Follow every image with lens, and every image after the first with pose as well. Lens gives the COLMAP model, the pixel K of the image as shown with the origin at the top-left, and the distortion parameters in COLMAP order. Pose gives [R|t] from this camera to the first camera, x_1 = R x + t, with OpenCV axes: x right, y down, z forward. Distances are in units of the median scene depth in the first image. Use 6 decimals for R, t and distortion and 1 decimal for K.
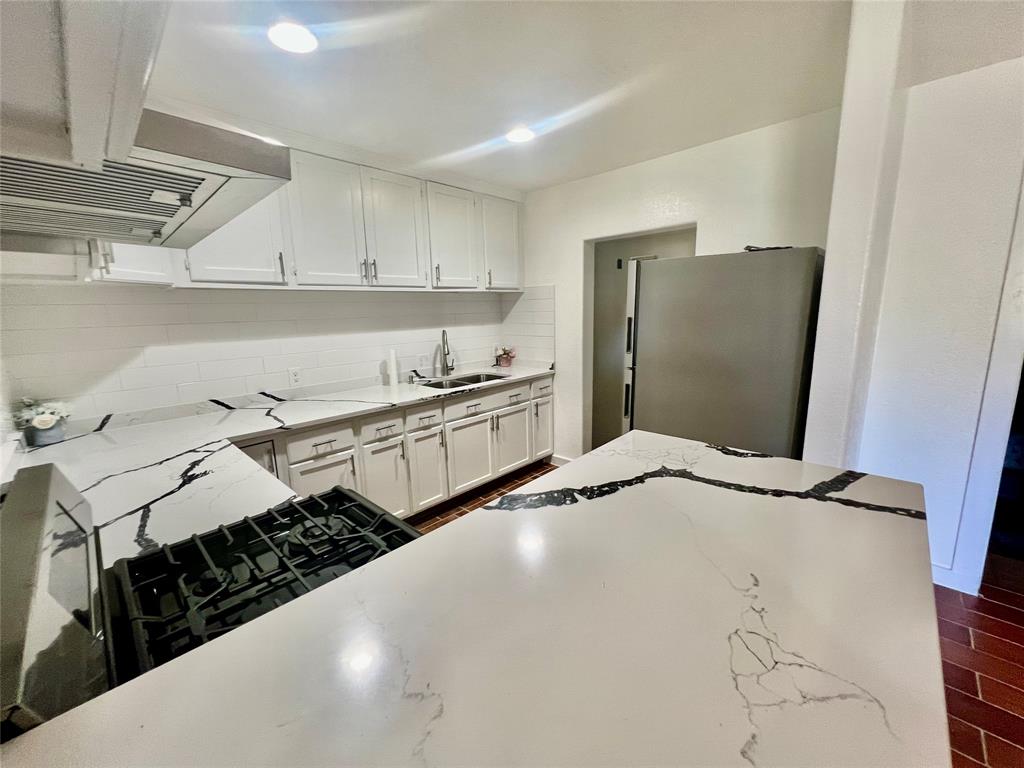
lens RADIAL K [[410.4, 0, 512.3], [0, 410.4, 383.9], [0, 0, 1]] dist [-0.001086, -0.000346]
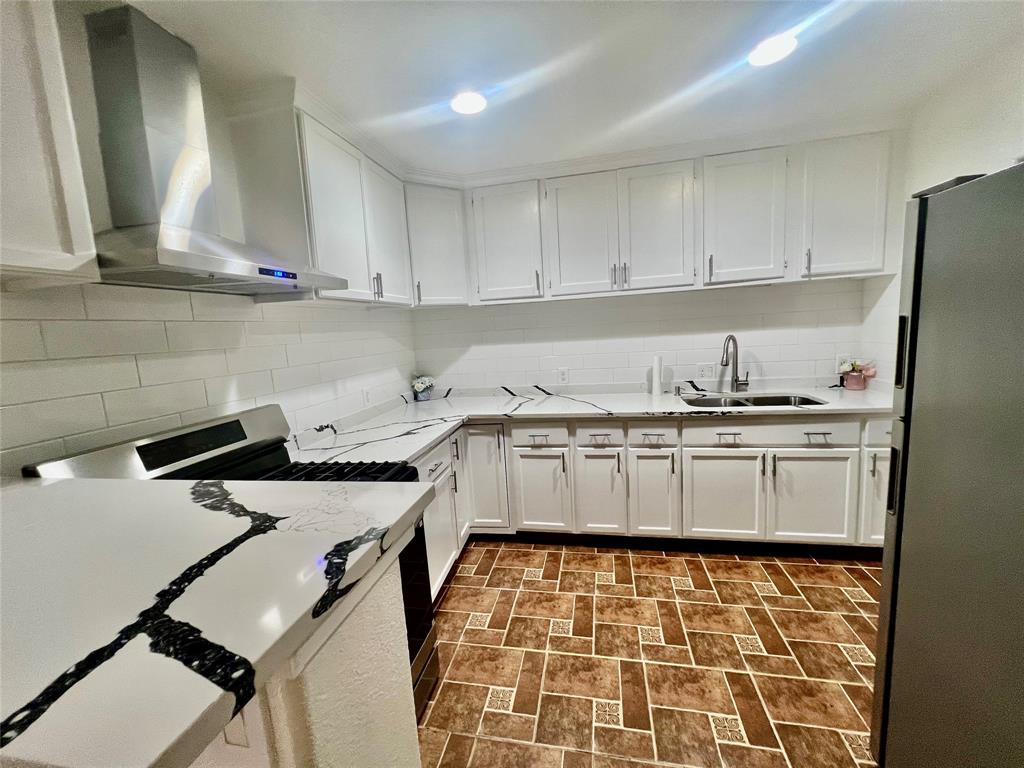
lens RADIAL K [[410.4, 0, 511.9], [0, 410.4, 383.3], [0, 0, 1]] dist [-0.001086, -0.000346]
pose [[0.523049, 0.105529, -0.845745, 0.408088], [-0.106881, 0.992593, 0.057752, -0.051948], [0.845575, 0.060187, 0.530453, 0.297950]]
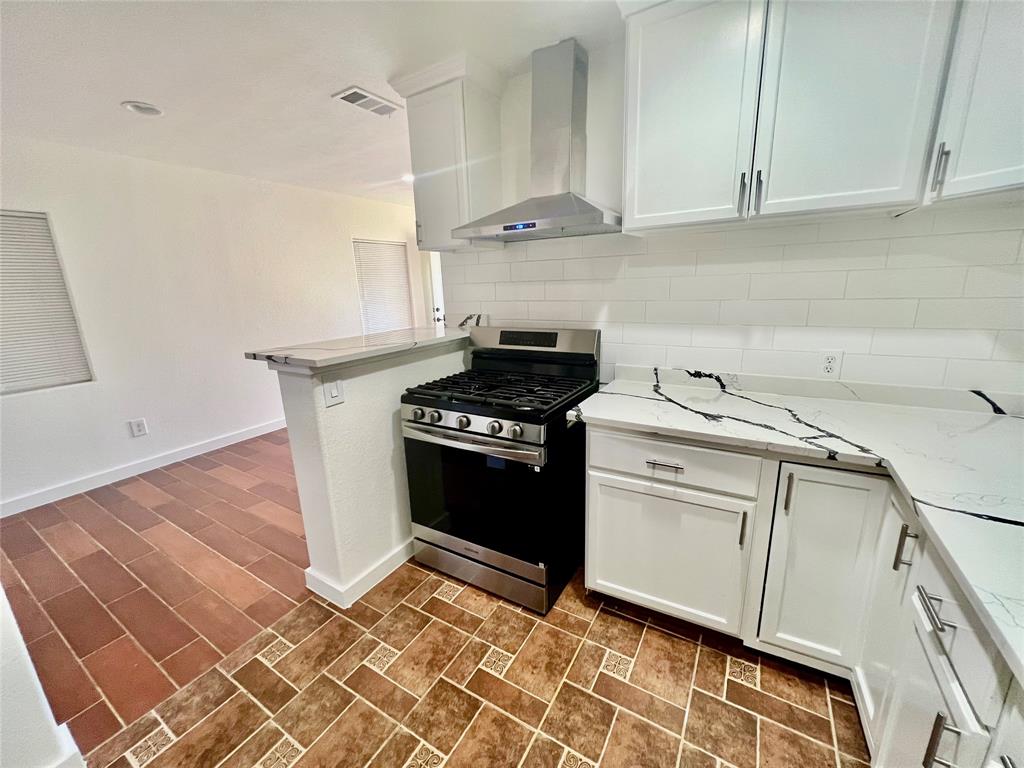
lens RADIAL K [[410.4, 0, 511.2], [0, 410.4, 383.8], [0, 0, 1]] dist [-0.001086, -0.000346]
pose [[-0.975690, 0.106306, -0.191646, -0.043028], [0.018427, 0.911173, 0.411612, -0.176460], [0.218380, 0.398074, -0.890981, 1.062234]]
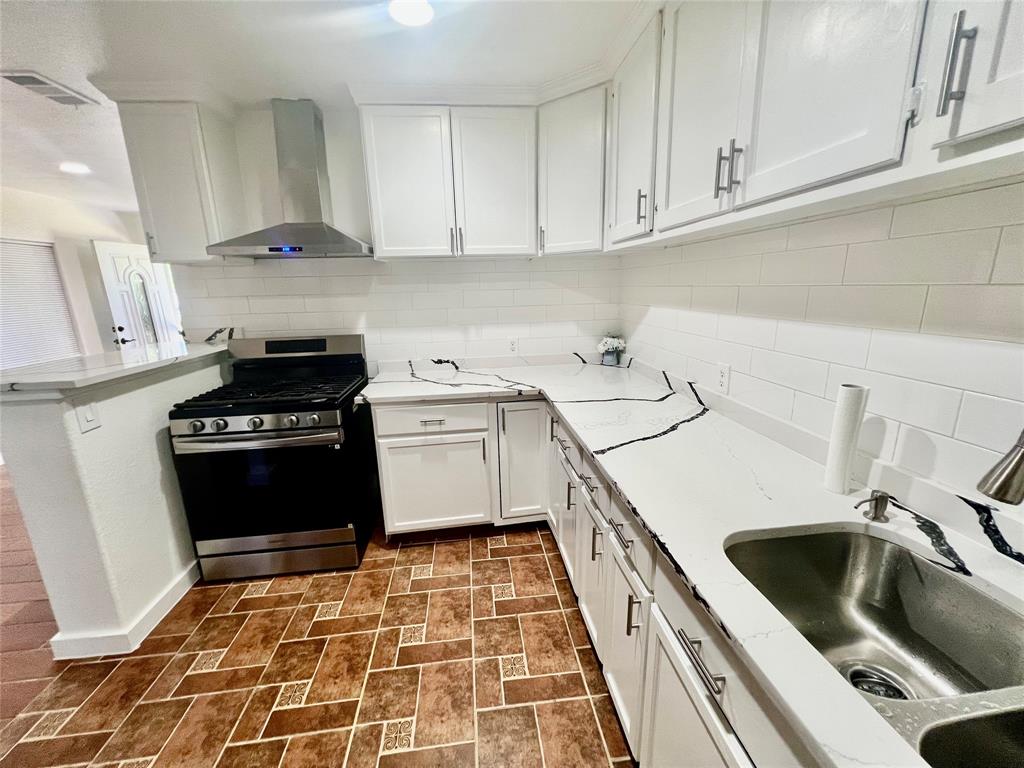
lens RADIAL K [[410.4, 0, 511.2], [0, 410.4, 383.5], [0, 0, 1]] dist [-0.001086, -0.000346]
pose [[-0.646282, 0.215141, -0.732144, 0.152940], [-0.097735, 0.928197, 0.359024, -0.222791], [0.756814, 0.303587, -0.578850, 1.235425]]
